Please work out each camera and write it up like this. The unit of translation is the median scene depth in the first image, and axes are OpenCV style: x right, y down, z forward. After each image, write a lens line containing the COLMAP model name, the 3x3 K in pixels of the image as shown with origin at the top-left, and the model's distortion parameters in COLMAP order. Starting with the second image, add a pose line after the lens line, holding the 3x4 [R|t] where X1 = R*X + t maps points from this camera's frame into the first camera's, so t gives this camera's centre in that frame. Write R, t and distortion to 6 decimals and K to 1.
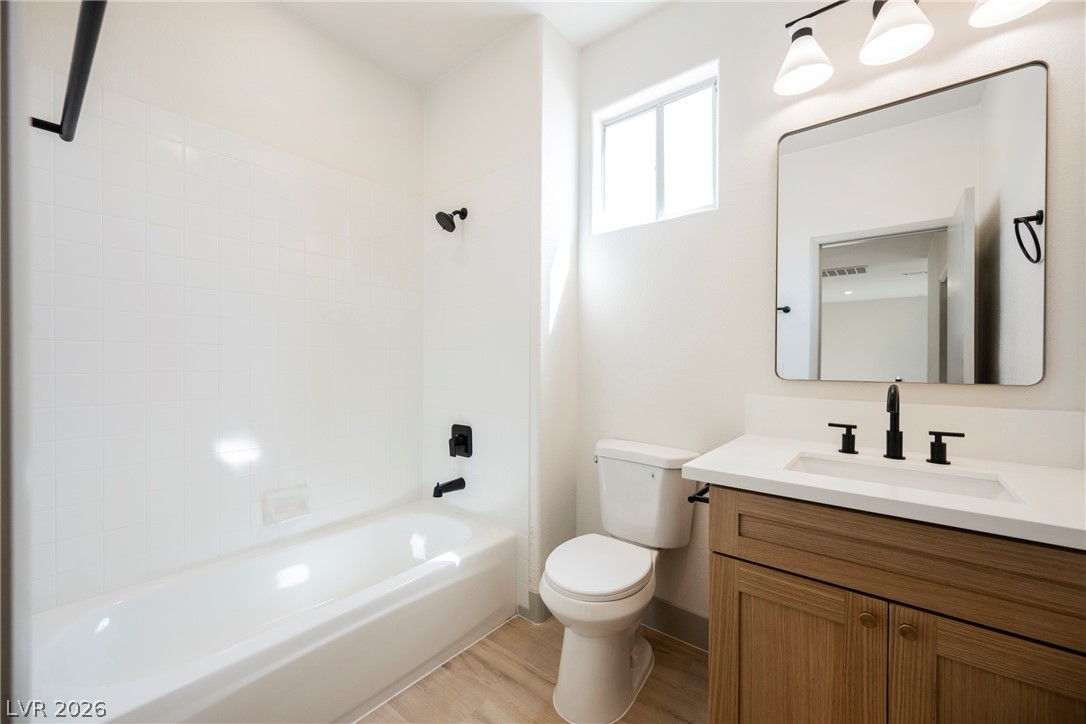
lens RADIAL K [[424.1, 0, 539.0], [0, 424.1, 362.7], [0, 0, 1]] dist [-0.001132, 0.000376]
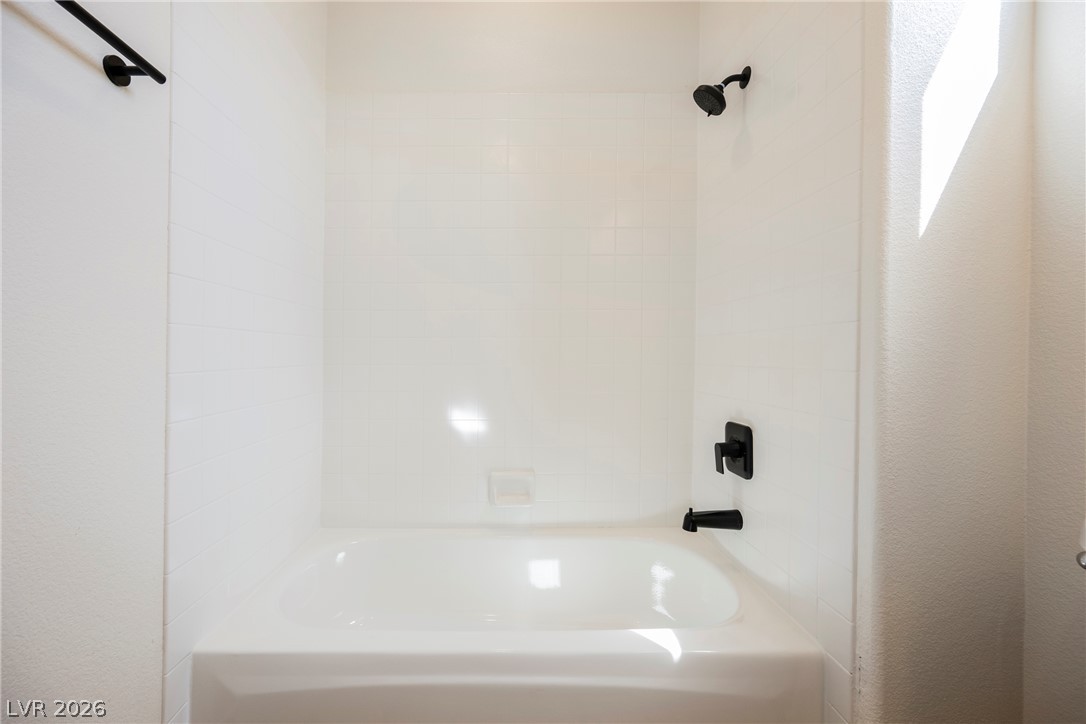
lens RADIAL K [[424.1, 0, 546.5], [0, 424.1, 363.3], [0, 0, 1]] dist [-0.001132, 0.000376]
pose [[0.642064, 0.000891, -0.766650, 0.116767], [-0.003108, 0.999994, -0.001441, 0.067815], [0.766644, 0.003308, 0.642063, 0.434231]]
